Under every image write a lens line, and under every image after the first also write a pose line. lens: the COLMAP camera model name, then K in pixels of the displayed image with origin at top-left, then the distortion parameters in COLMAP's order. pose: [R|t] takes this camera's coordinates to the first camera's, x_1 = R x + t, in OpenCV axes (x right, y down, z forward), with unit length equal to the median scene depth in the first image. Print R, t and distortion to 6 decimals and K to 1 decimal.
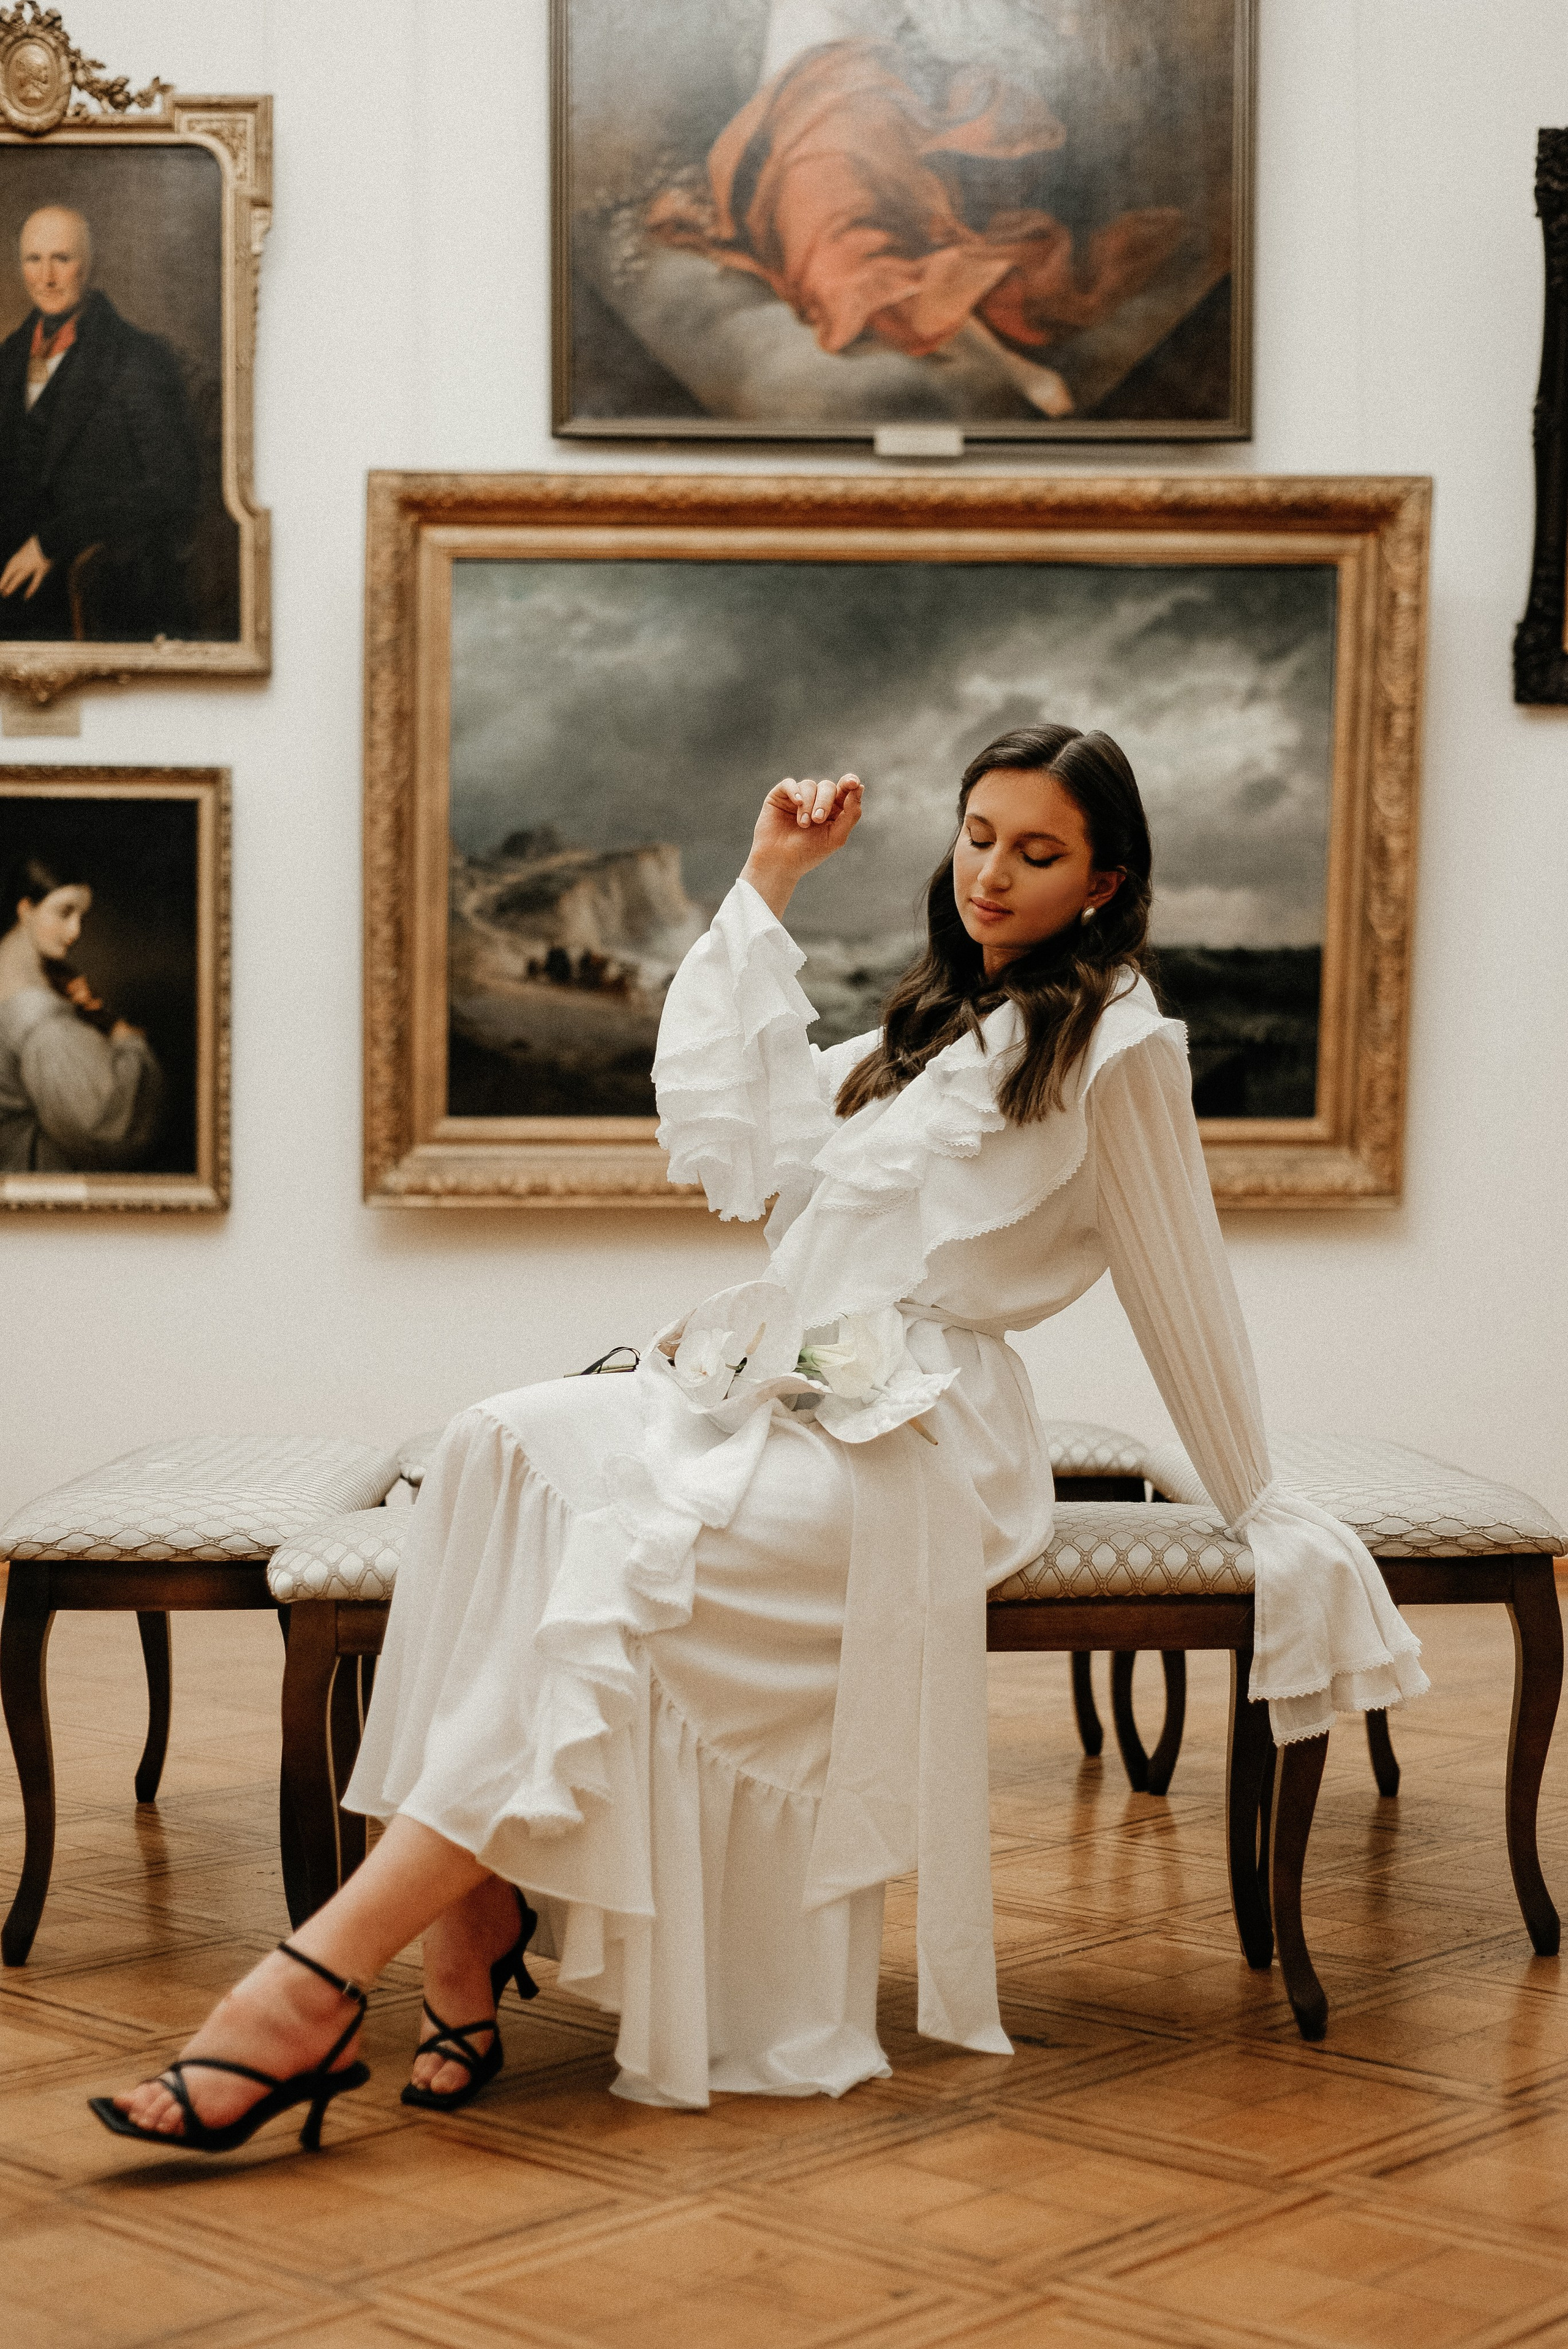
lens RADIAL K [[3430.1, 0, 775.0], [0, 3430.1, 1193.3], [0, 0, 1]] dist [-0.024519, 0.042362]
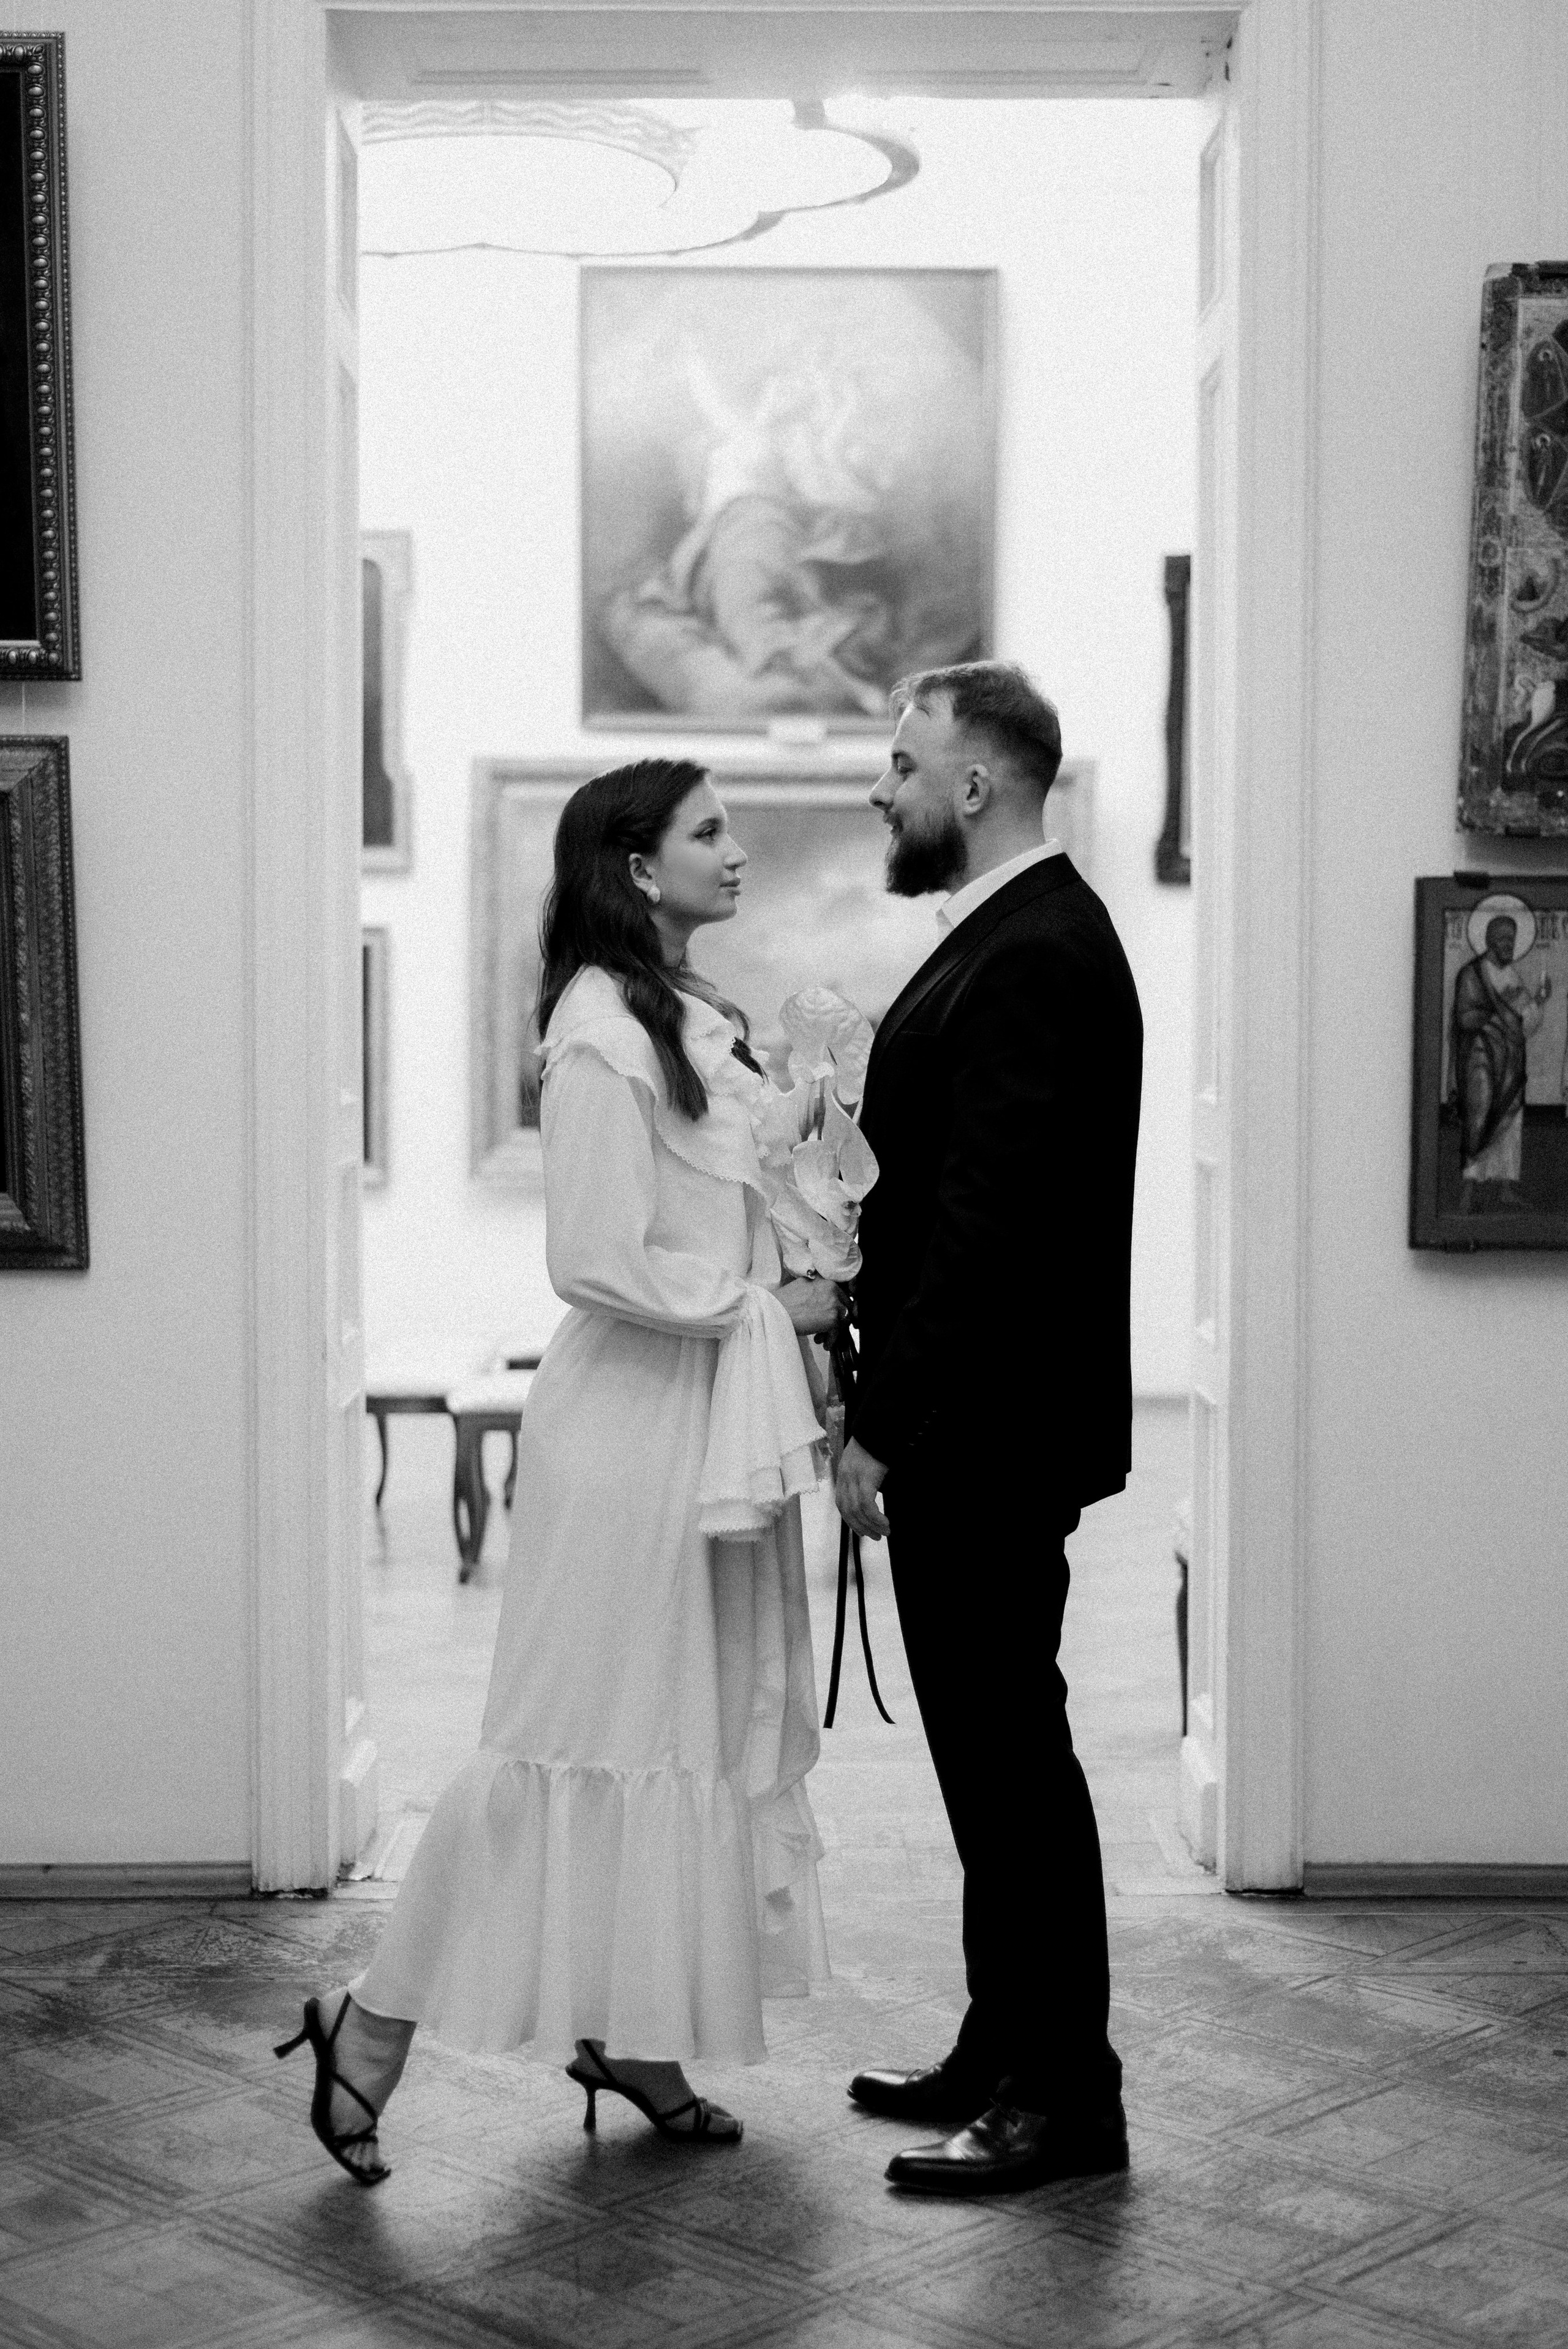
lens RADIAL K [[3536.0, 0, 777.9], [0, 3536.0, 1173.4], [0, 0, 1]] dist [-0.003654, -0.029594]
pose [[0.999777, 0.003347, -0.020835, 0.070182], [-0.002326, 0.998803, 0.048869, -0.087747], [0.020973, -0.048809, 0.998588, -0.753755]]
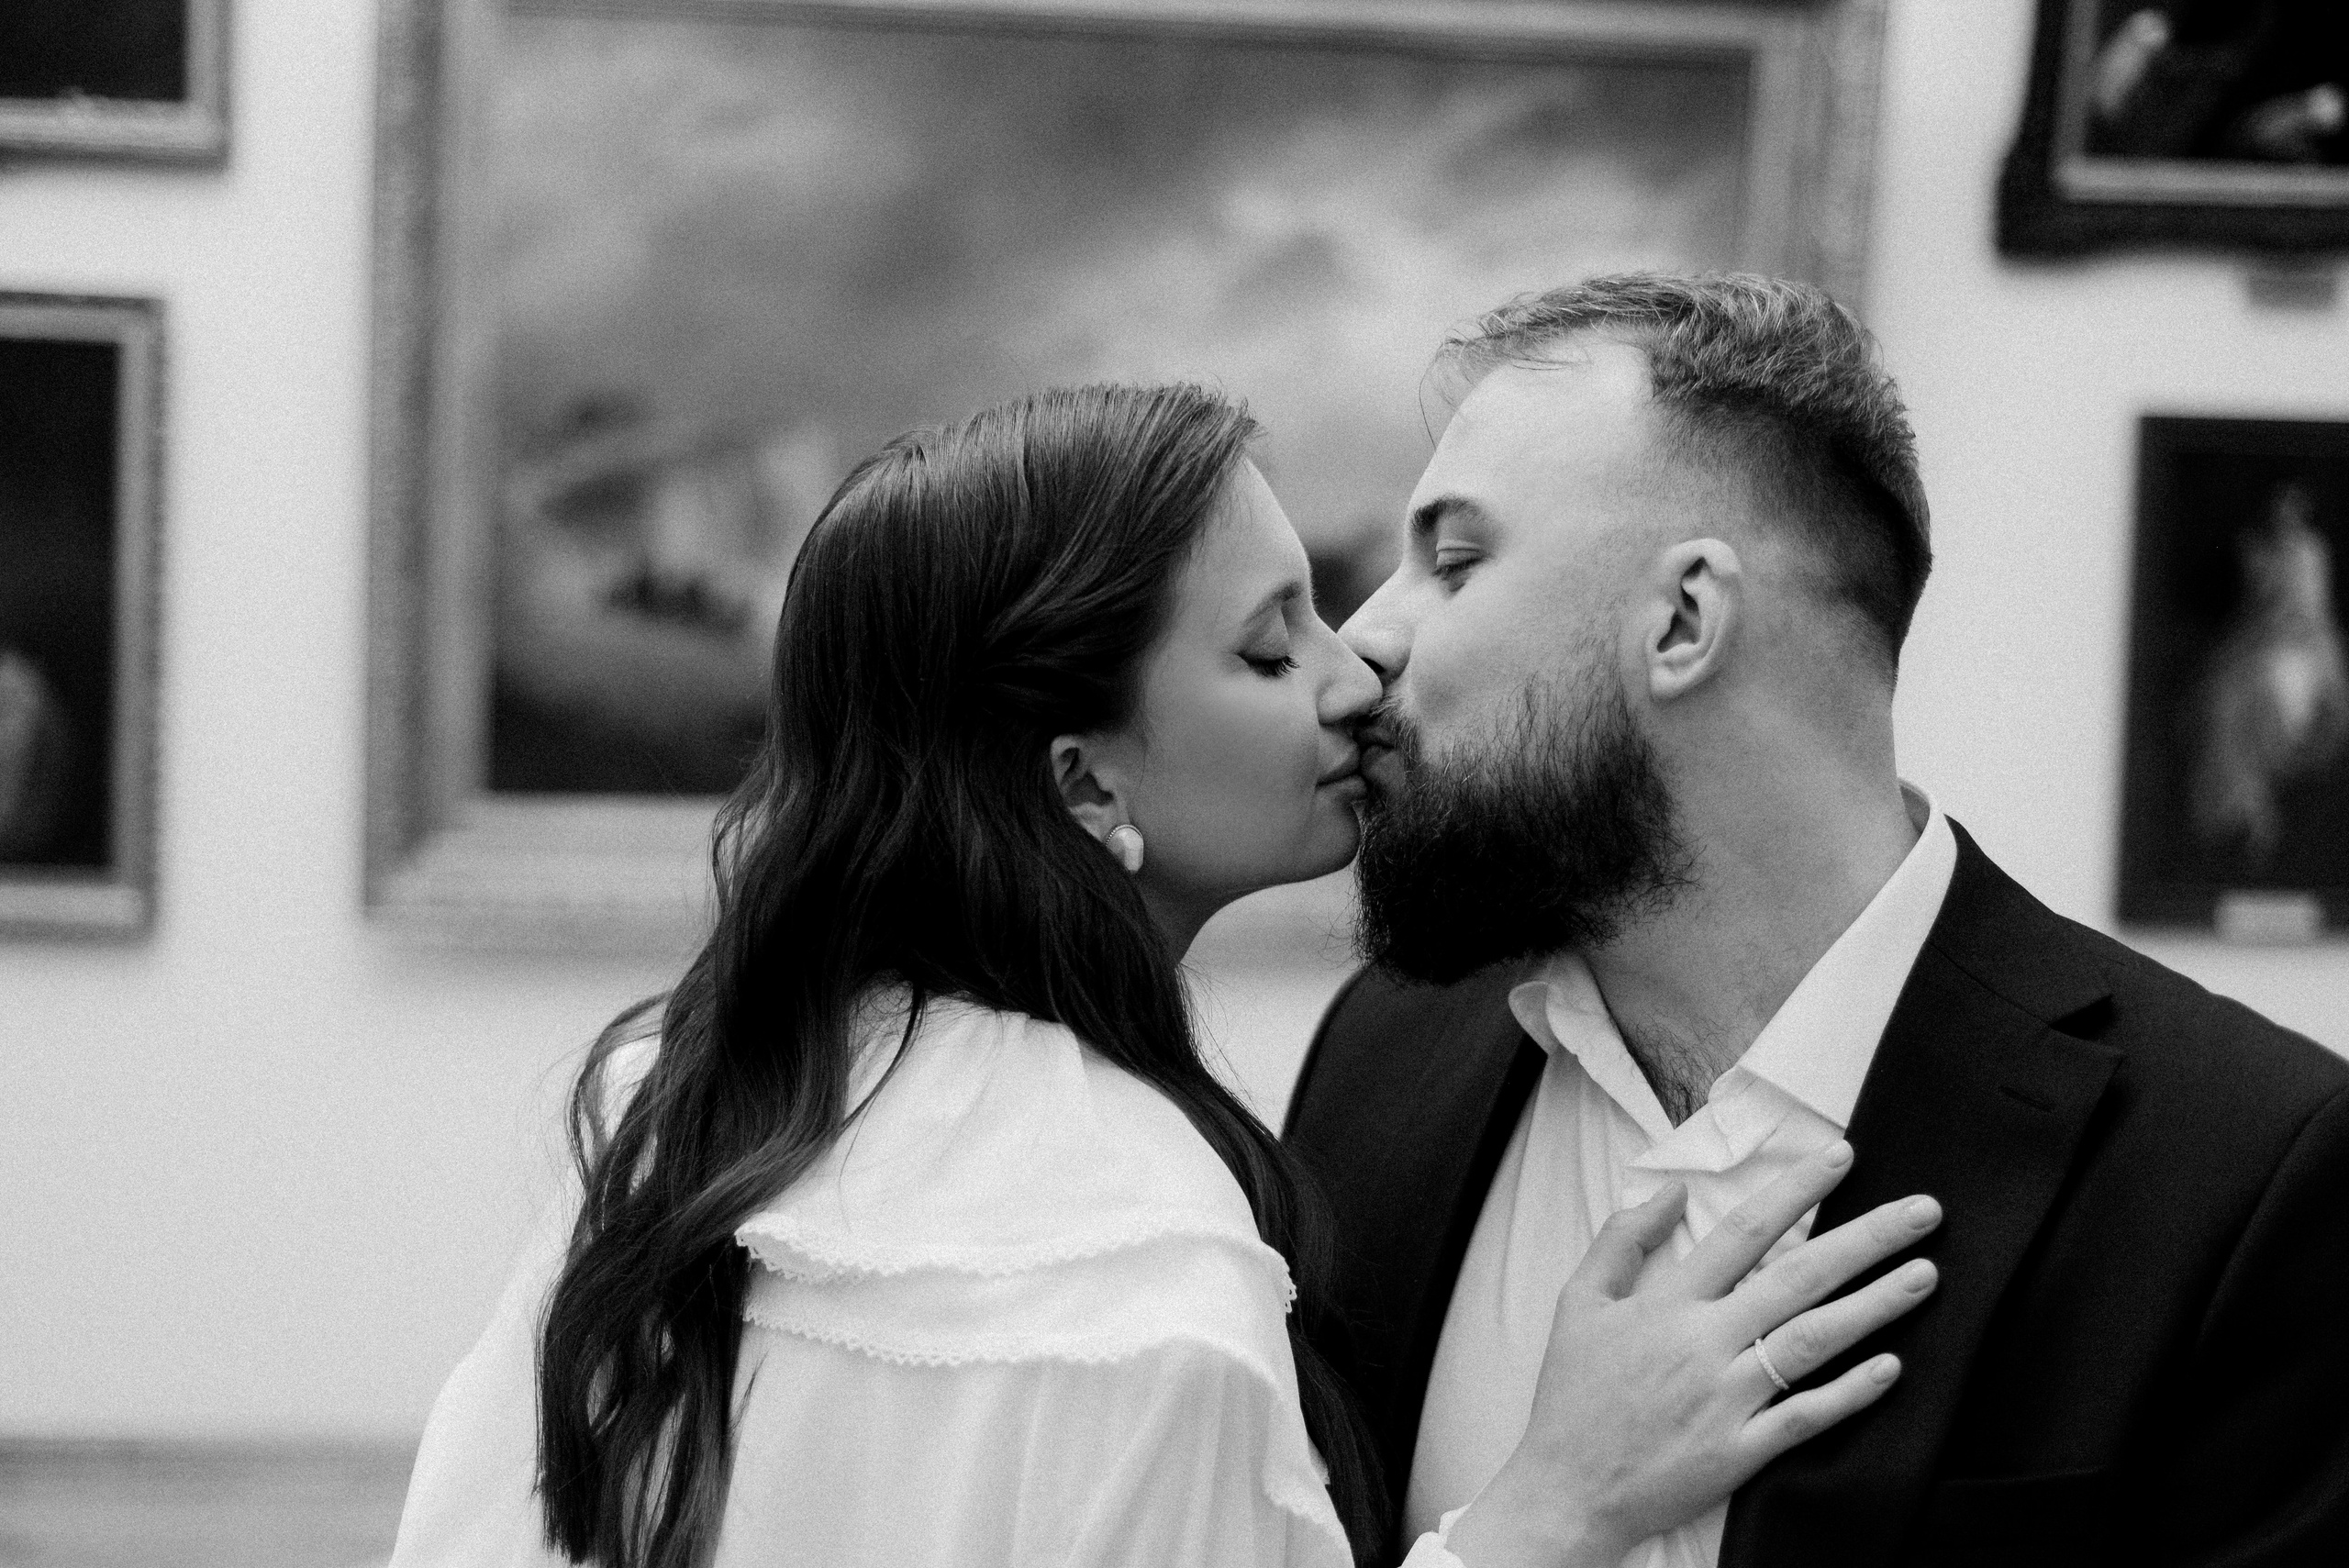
lens RADIAL K [[3542.5, 0, 1173.2], [0, 3542.5, 777.7], [0, 0, 1]] dist [-0.027477, 0.074081]
pose [[0.996003, 0.020327, 0.086982, -0.018068], [-0.022903, 0.999325, 0.028716, -0.051980], [-0.086339, -0.030593, 0.995796, 0.274001]]
